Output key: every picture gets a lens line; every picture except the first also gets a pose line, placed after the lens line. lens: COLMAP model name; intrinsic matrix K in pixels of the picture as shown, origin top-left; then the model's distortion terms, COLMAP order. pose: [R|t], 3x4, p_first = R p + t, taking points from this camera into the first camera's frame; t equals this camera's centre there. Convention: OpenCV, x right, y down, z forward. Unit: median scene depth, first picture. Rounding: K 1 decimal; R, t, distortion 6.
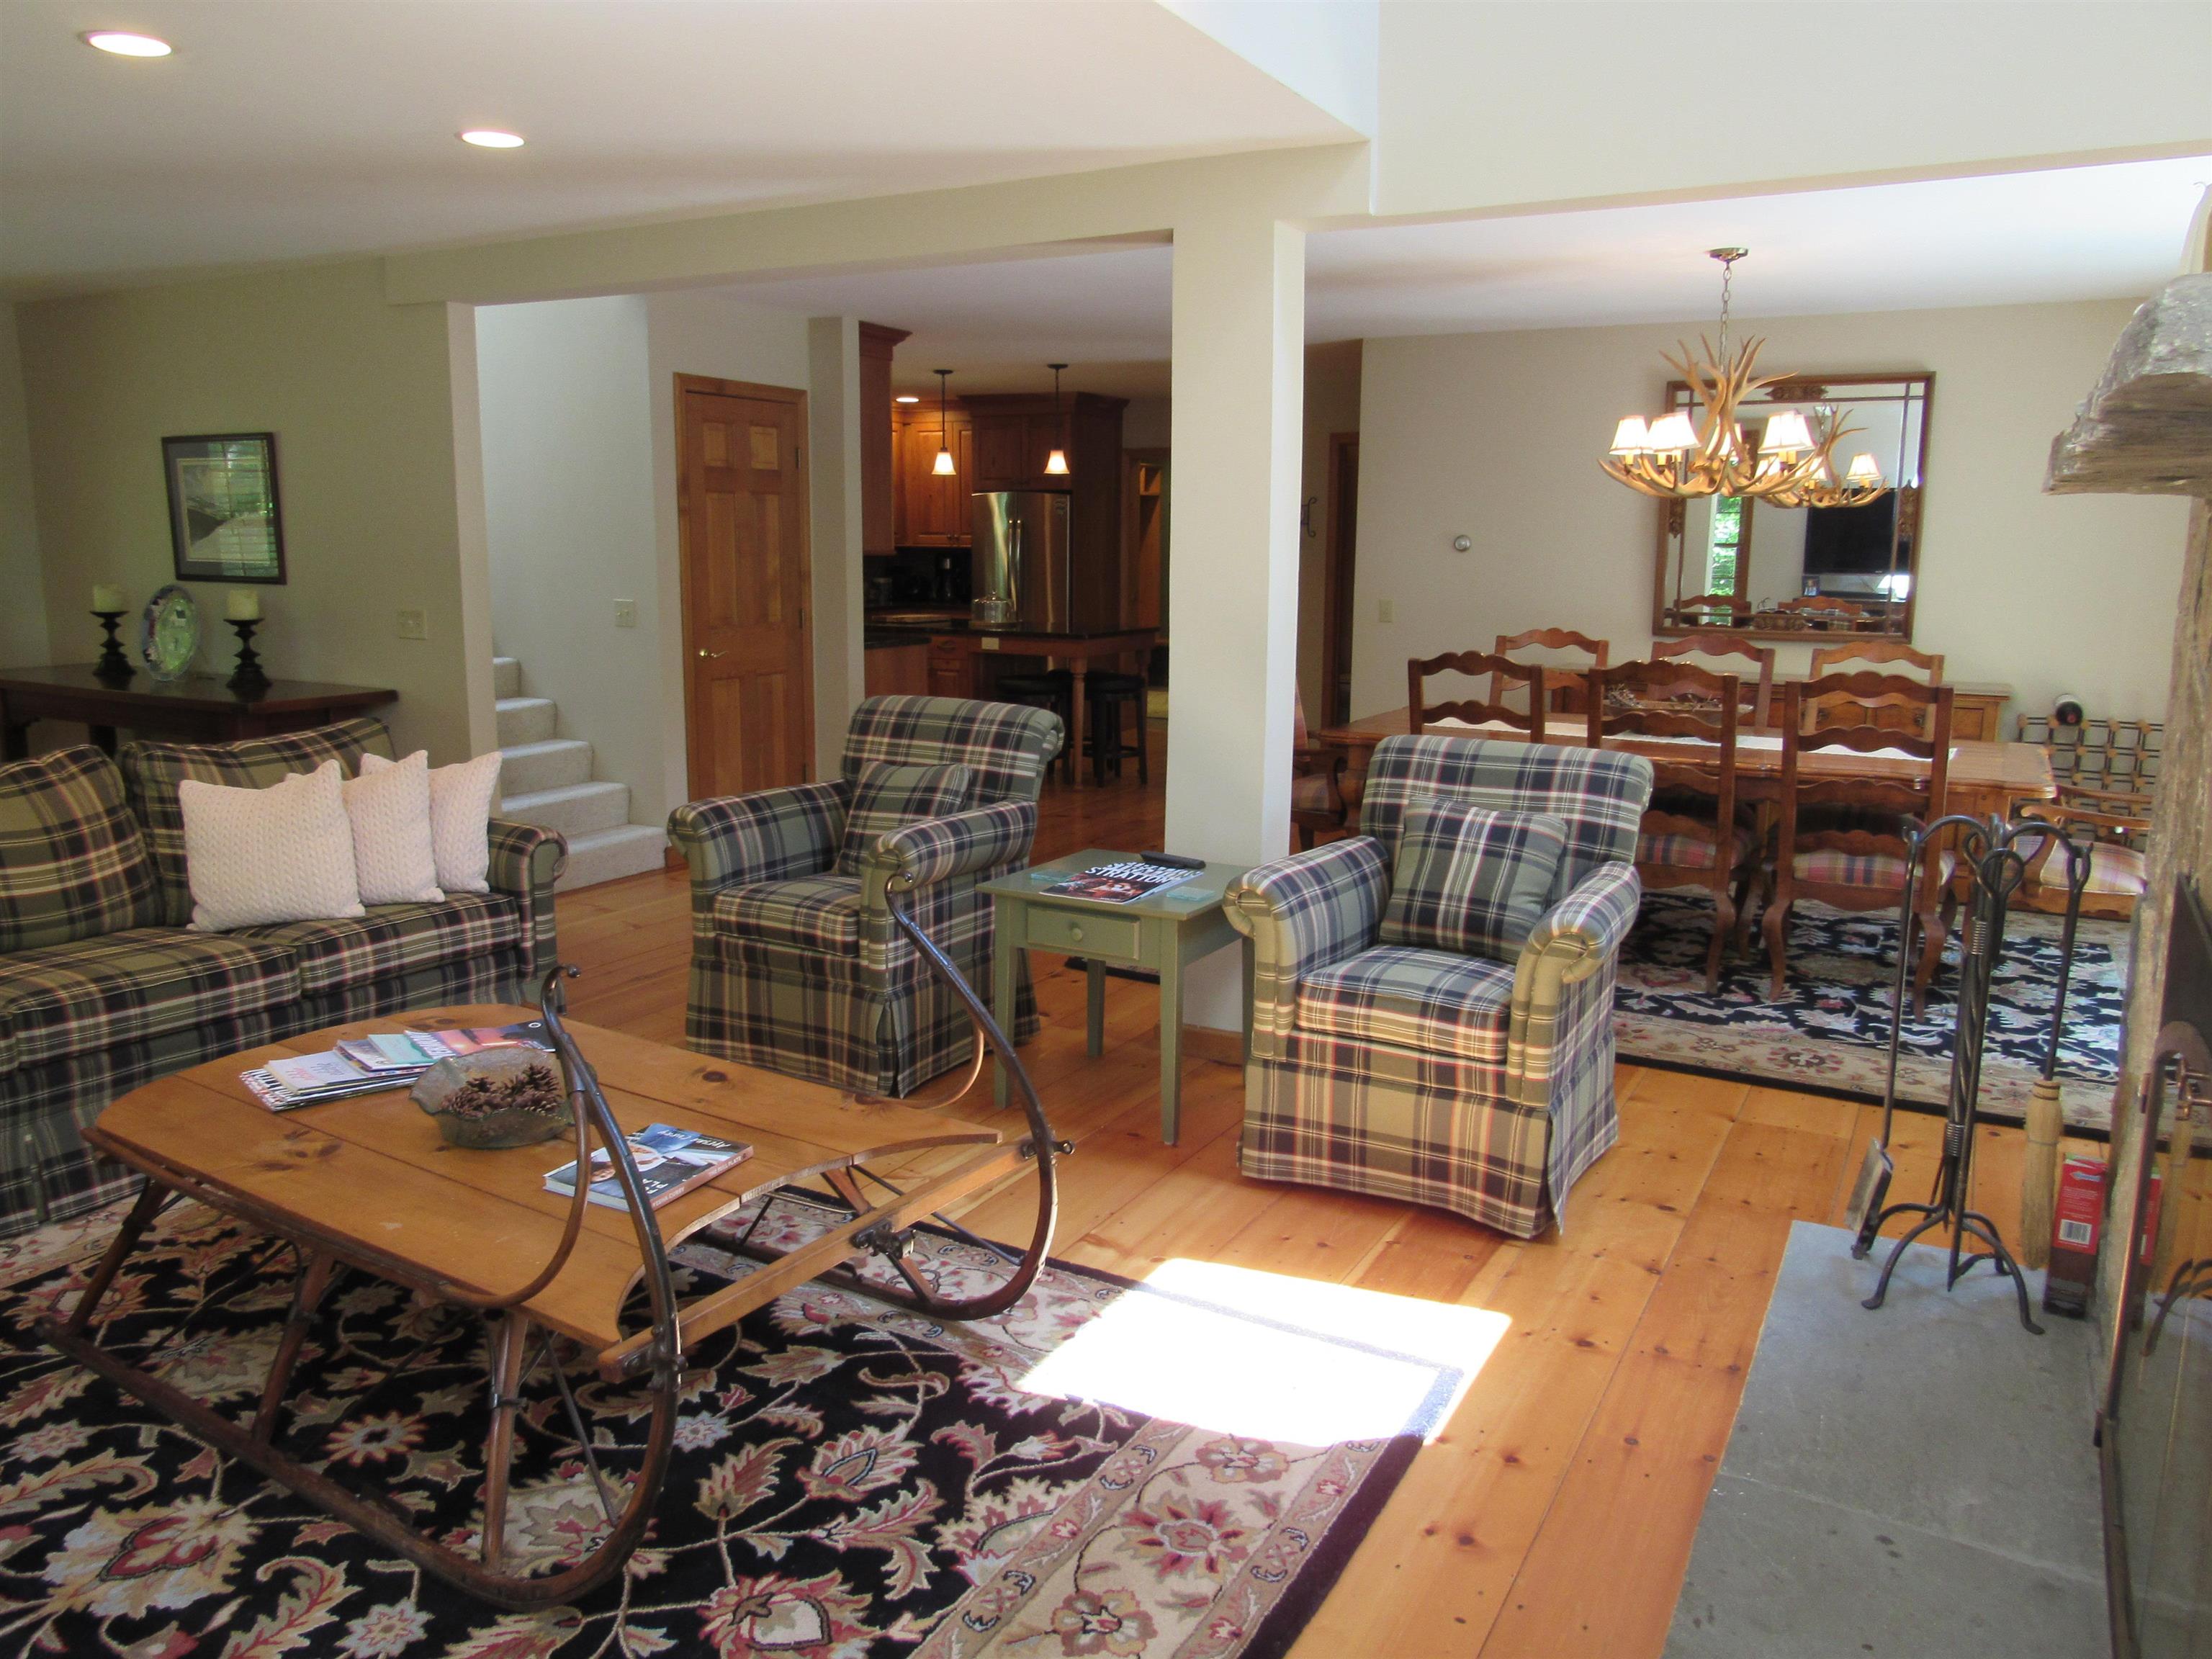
lens RADIAL K [[1579.8, 0, 1089.6], [0, 1579.8, 820.2], [0, 0, 1]] dist [-0.030505, 0.016744]
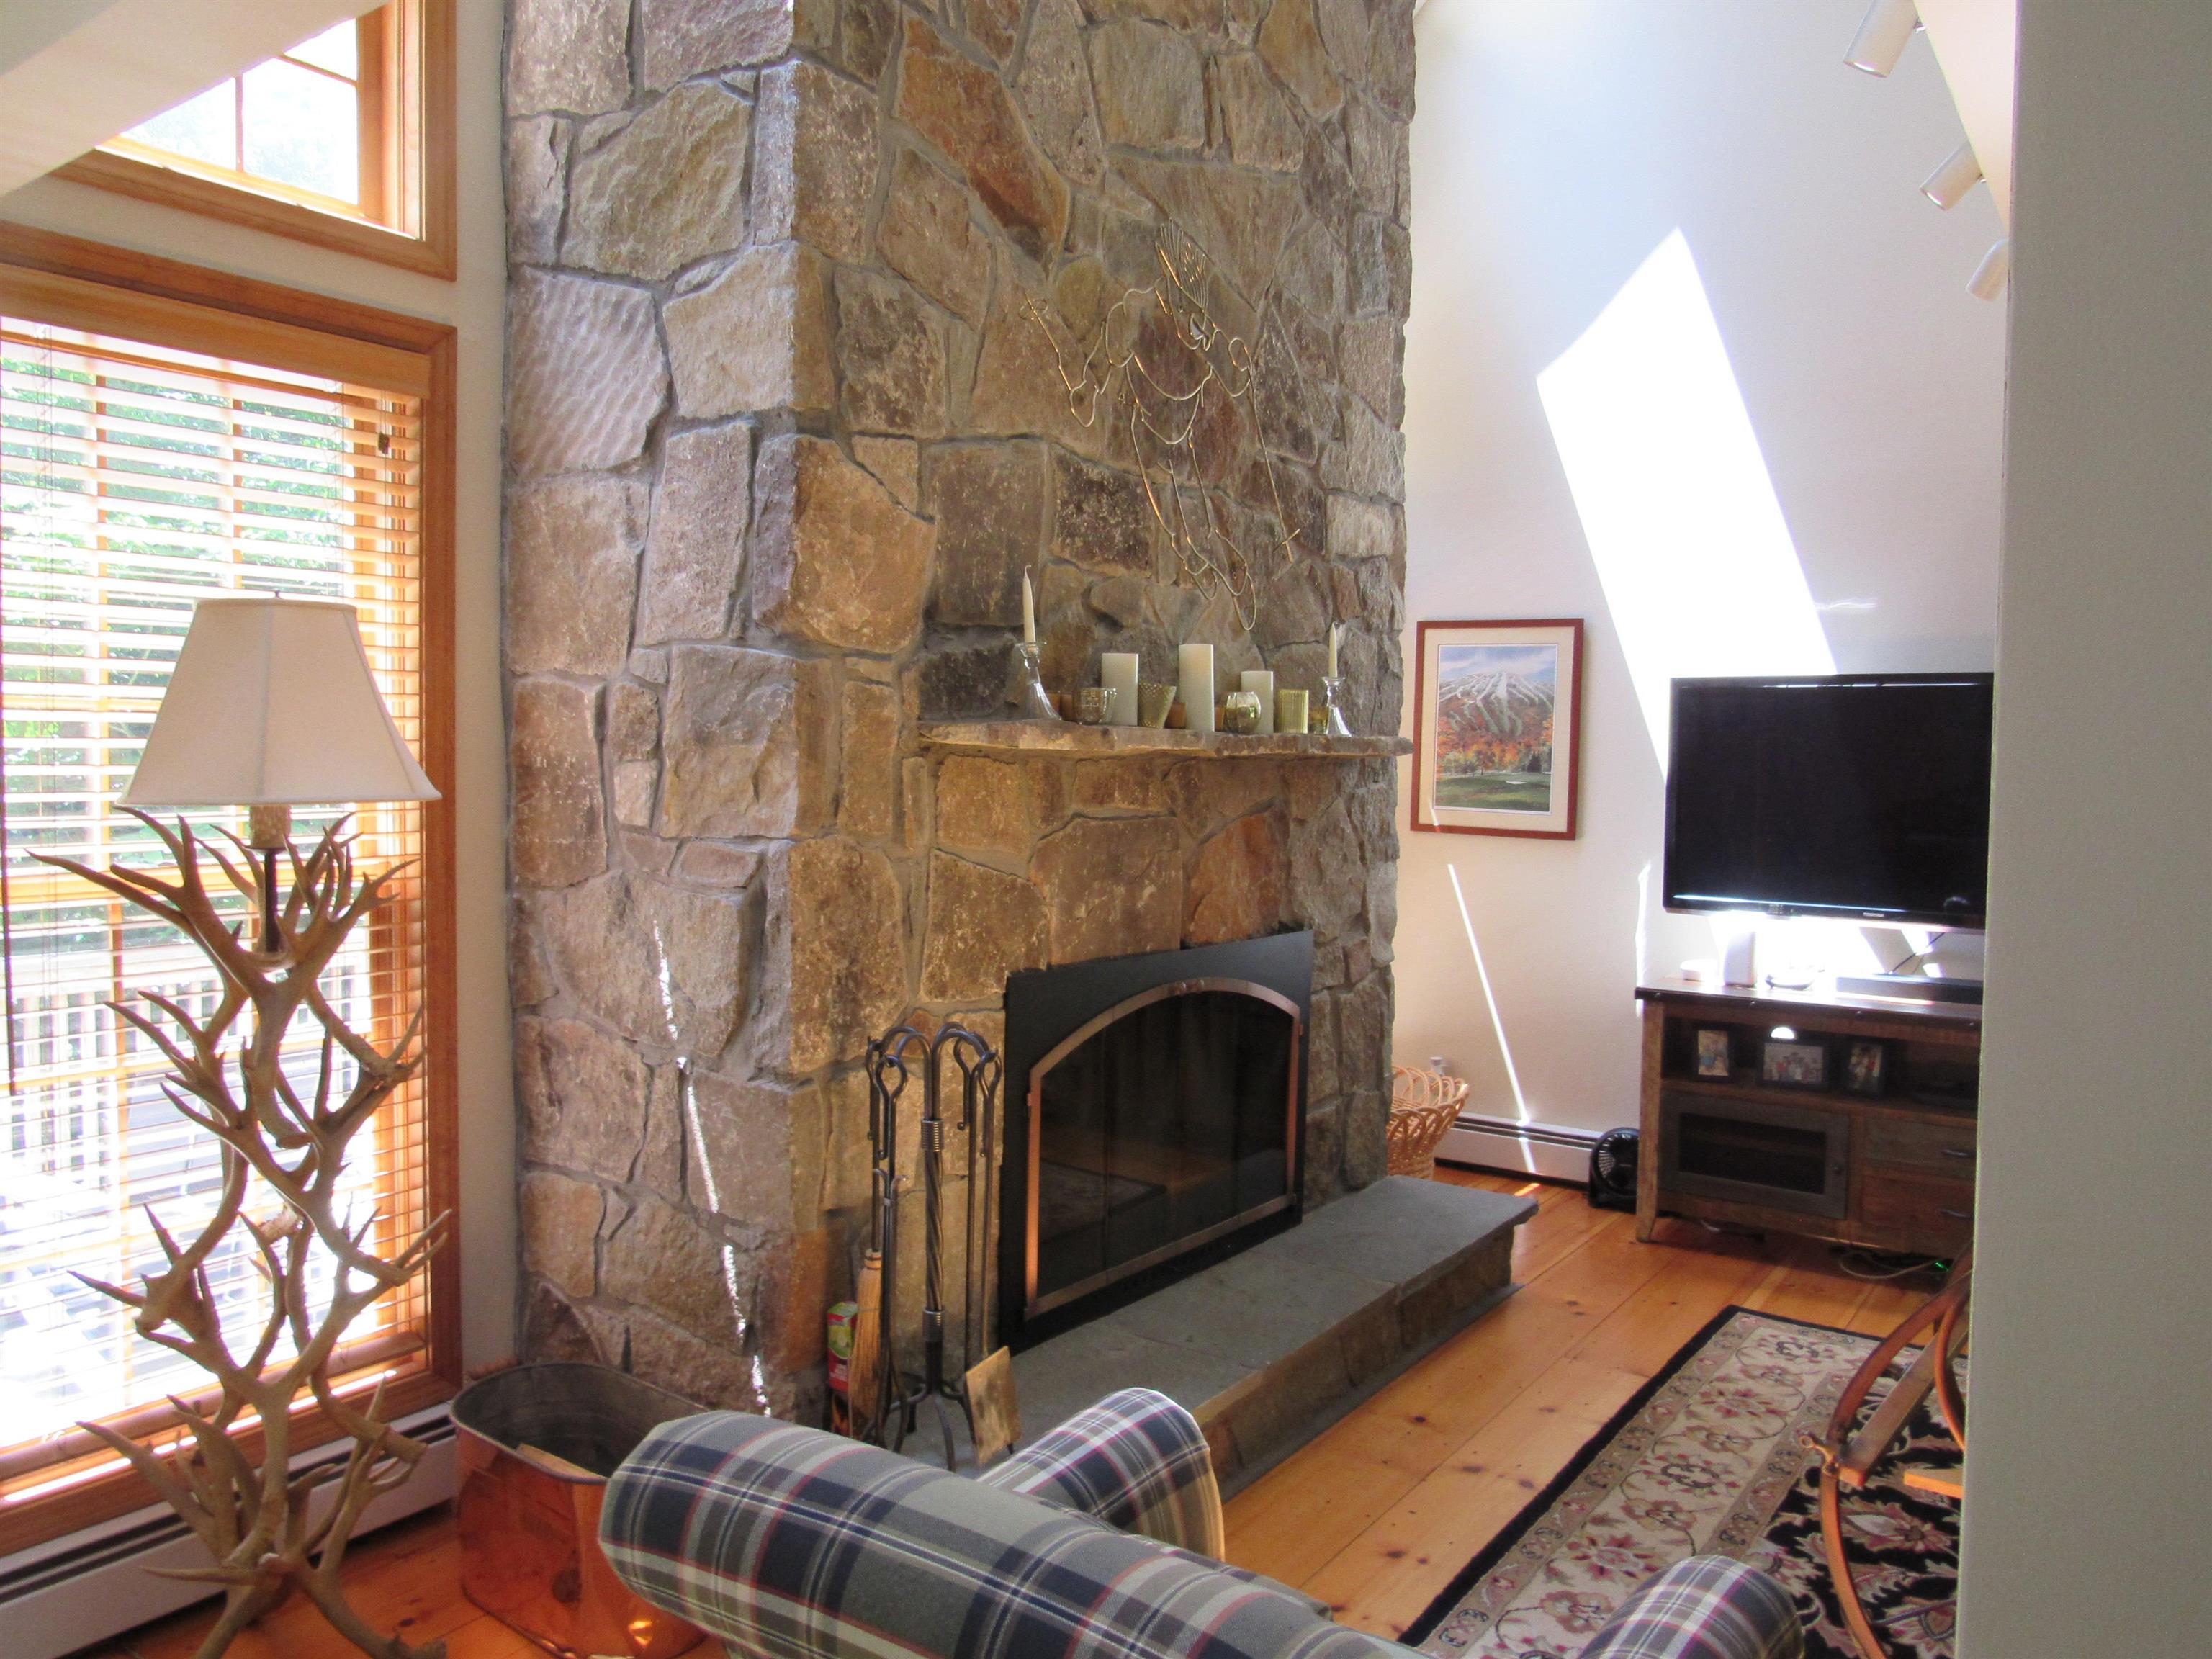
lens RADIAL K [[1579.8, 0, 1110.3], [0, 1579.8, 830.7], [0, 0, 1]] dist [-0.030505, 0.016744]
pose [[-0.994555, -0.028704, 0.100180, 0.351740], [-0.005659, 0.974775, 0.223118, -0.396106], [-0.104057, 0.221336, -0.969630, 2.089082]]
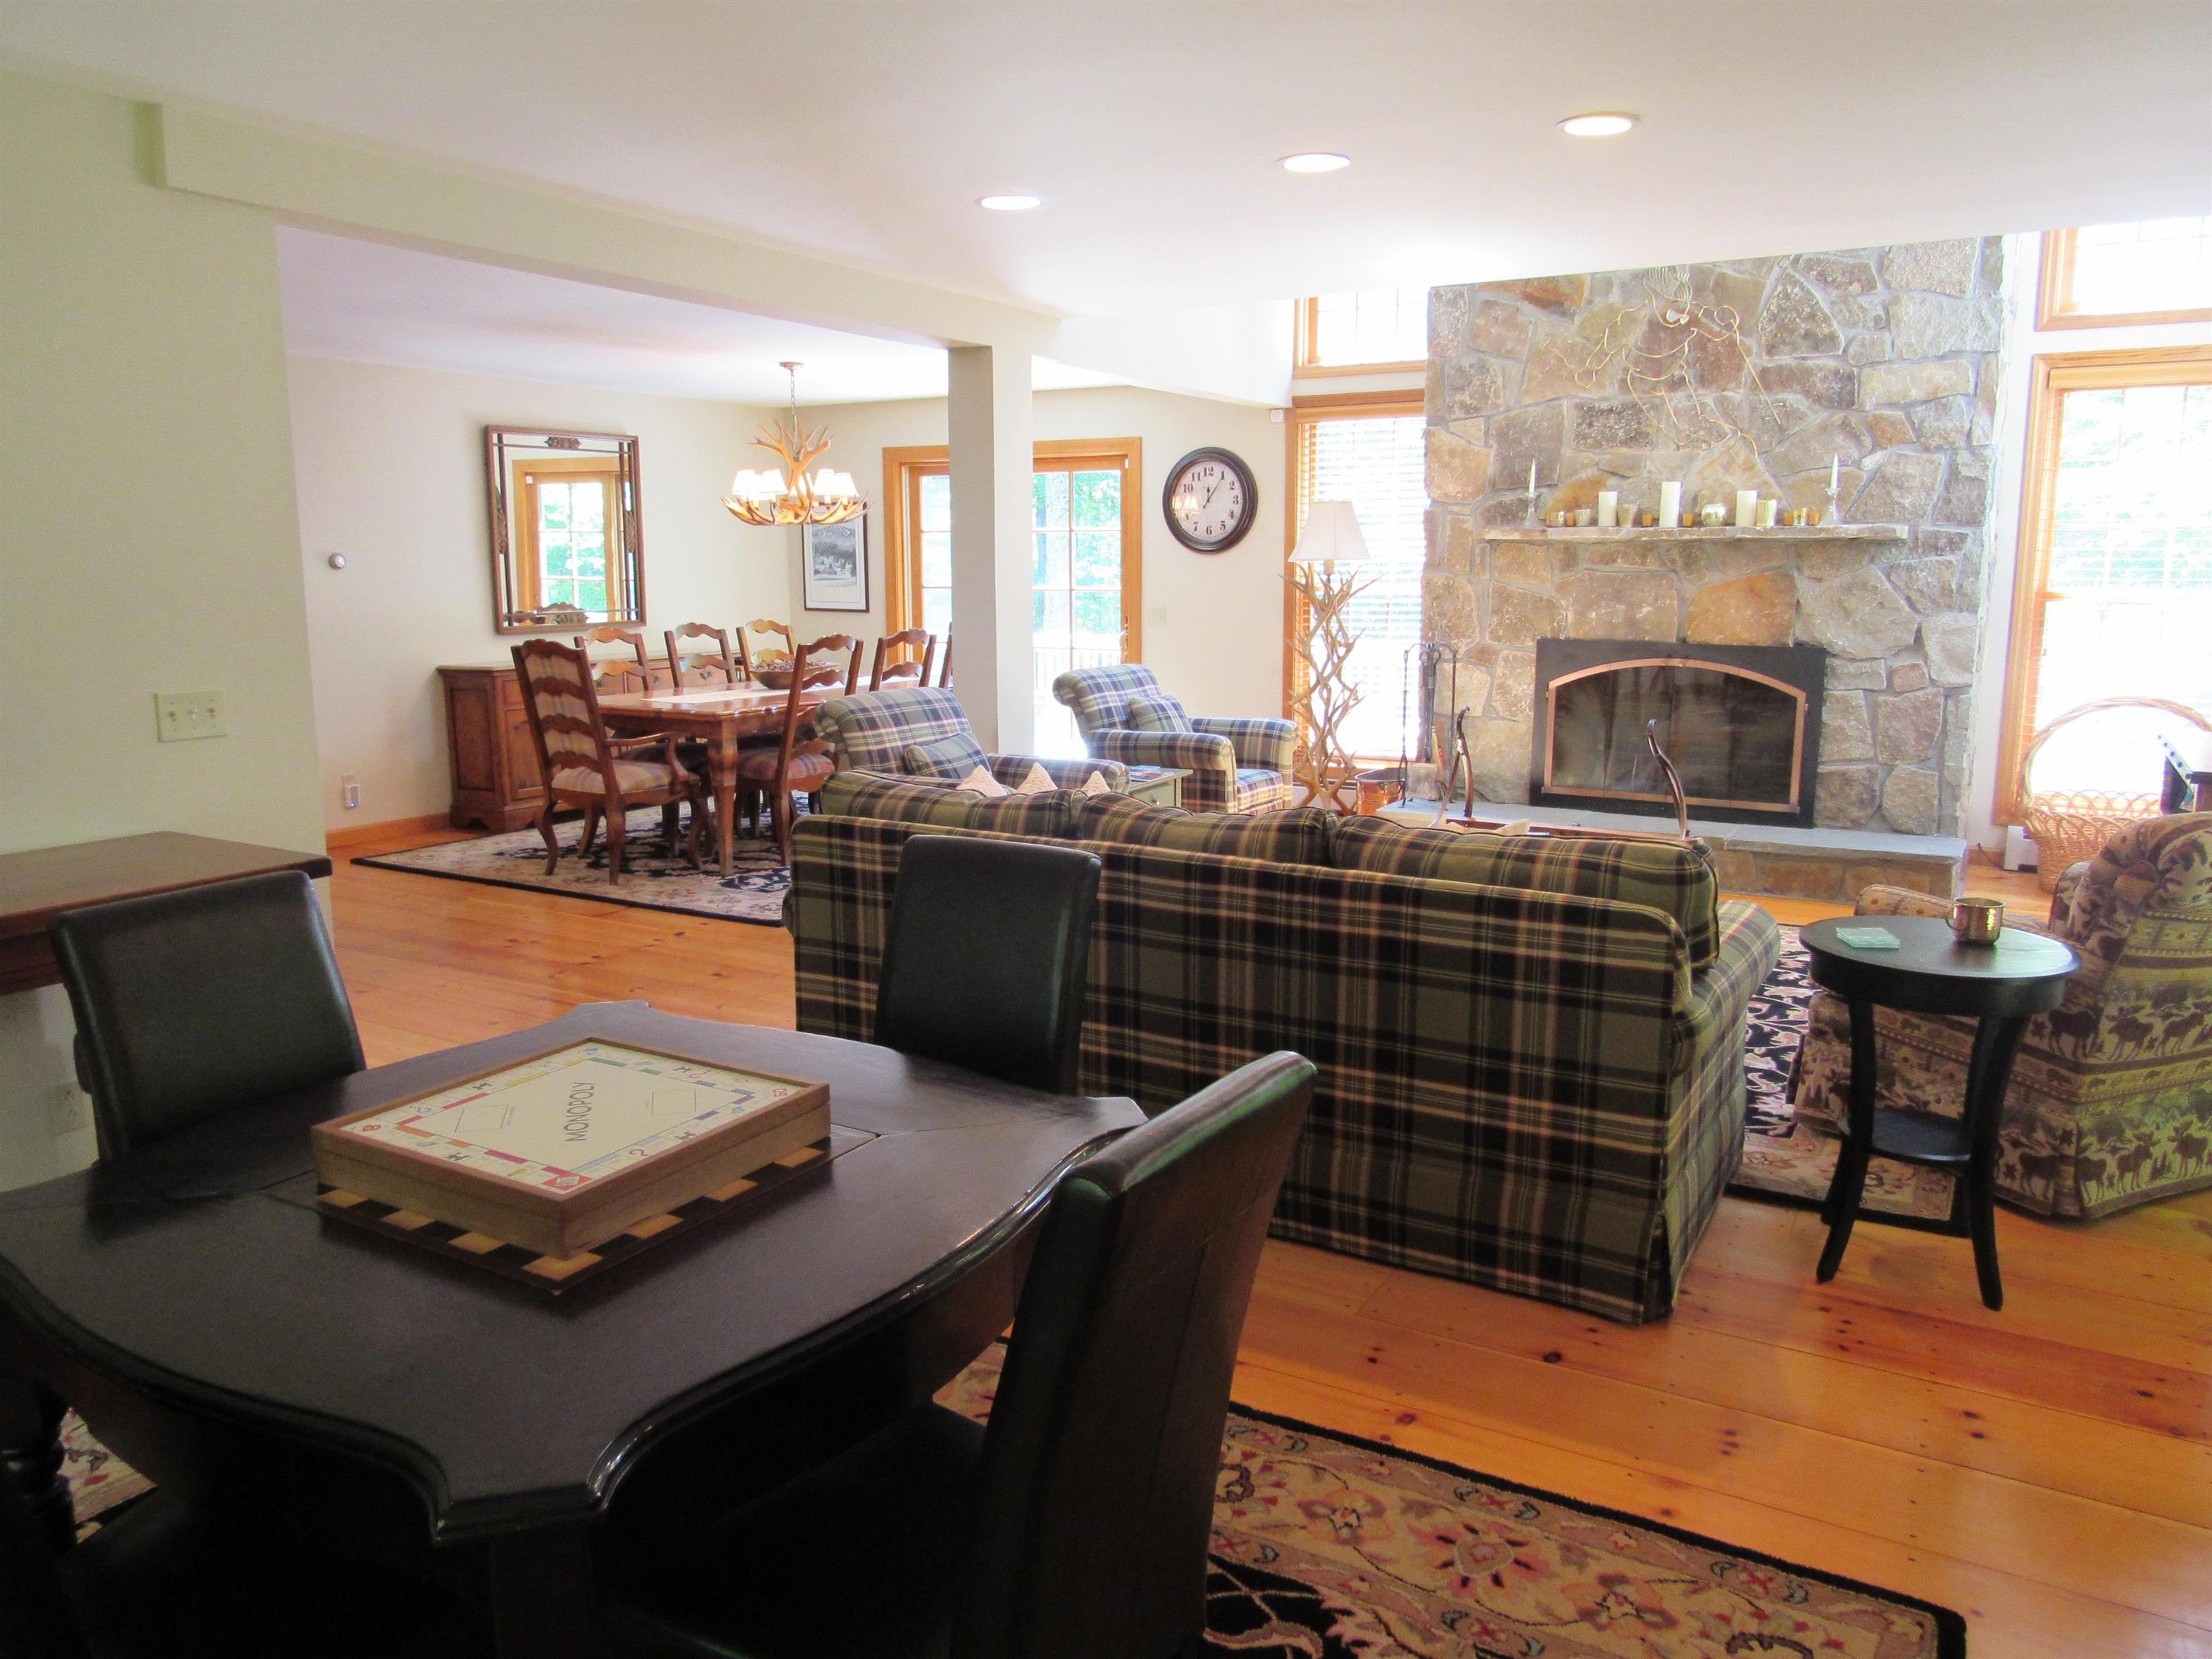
lens RADIAL K [[1579.8, 0, 1103.3], [0, 1579.8, 831.4], [0, 0, 1]] dist [-0.030505, 0.016744]
pose [[0.004357, -0.181364, 0.983406, -2.574128], [0.180296, 0.967442, 0.177621, -0.312639], [-0.983603, 0.176530, 0.036915, 1.612387]]
